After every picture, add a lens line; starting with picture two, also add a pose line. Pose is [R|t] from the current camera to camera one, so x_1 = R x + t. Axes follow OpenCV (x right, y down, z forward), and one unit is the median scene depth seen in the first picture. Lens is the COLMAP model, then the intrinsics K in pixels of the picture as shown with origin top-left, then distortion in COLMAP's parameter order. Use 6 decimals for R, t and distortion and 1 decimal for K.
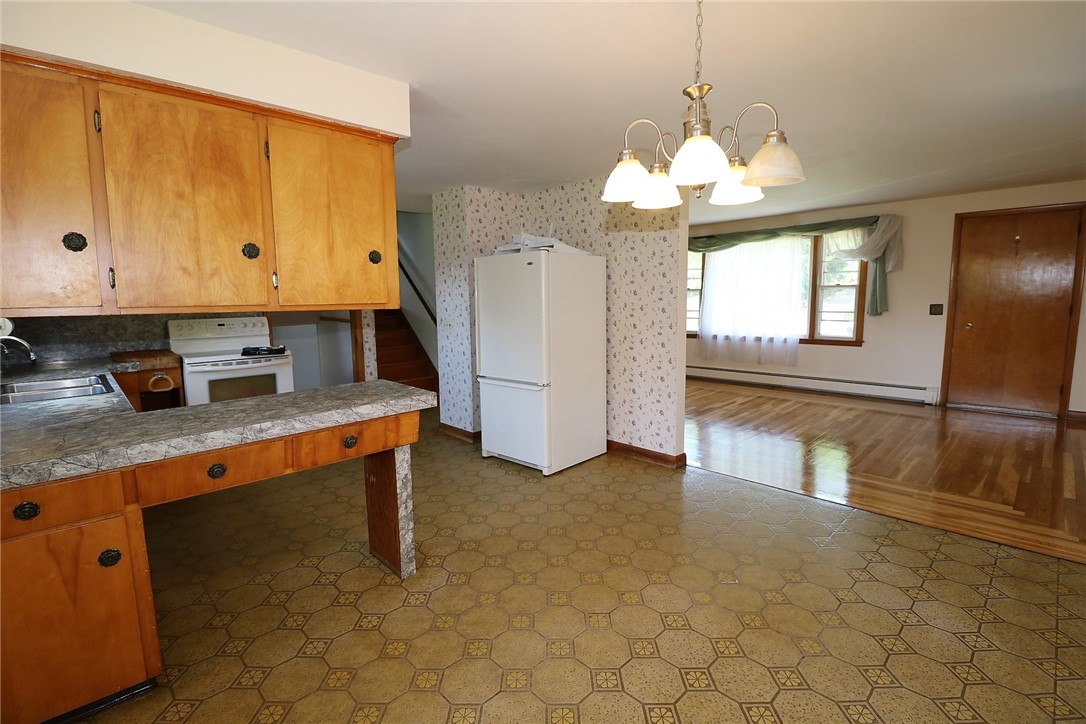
lens RADIAL K [[499.9, 0, 546.5], [0, 499.9, 356.0], [0, 0, 1]] dist [-0.016643, -0.004995]
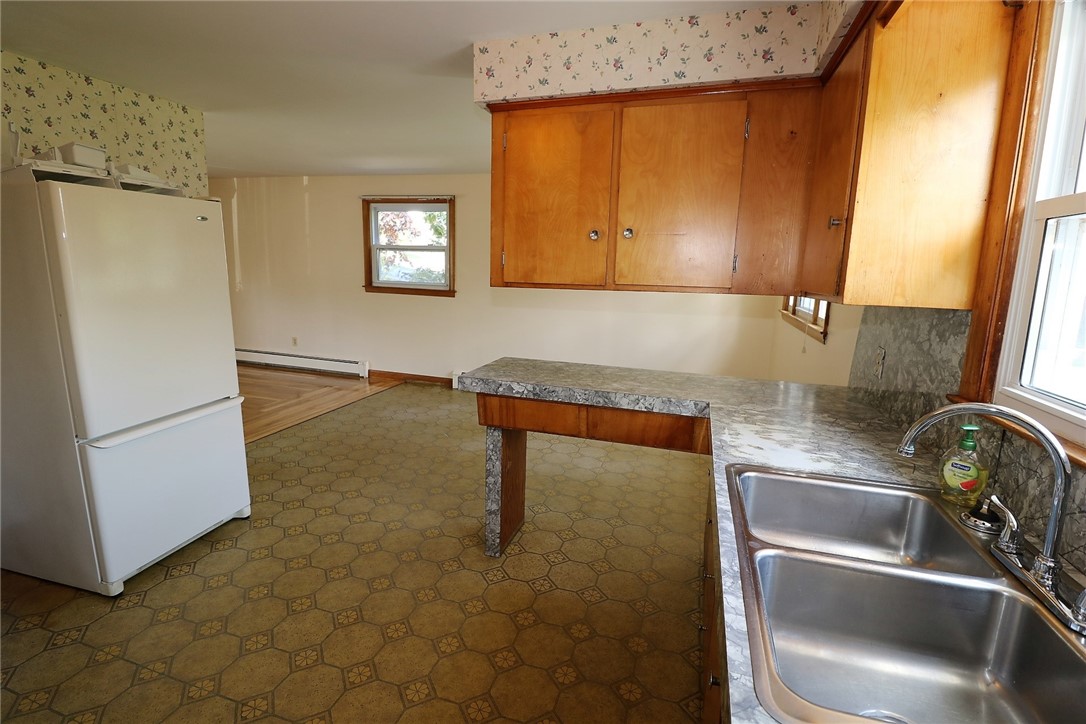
lens RADIAL K [[499.9, 0, 545.3], [0, 499.9, 357.1], [0, 0, 1]] dist [-0.016643, -0.004995]
pose [[-0.476798, -0.159171, 0.864481, -0.928896], [0.090110, 0.969436, 0.228195, -0.131571], [-0.874382, 0.186701, -0.447883, 1.047237]]
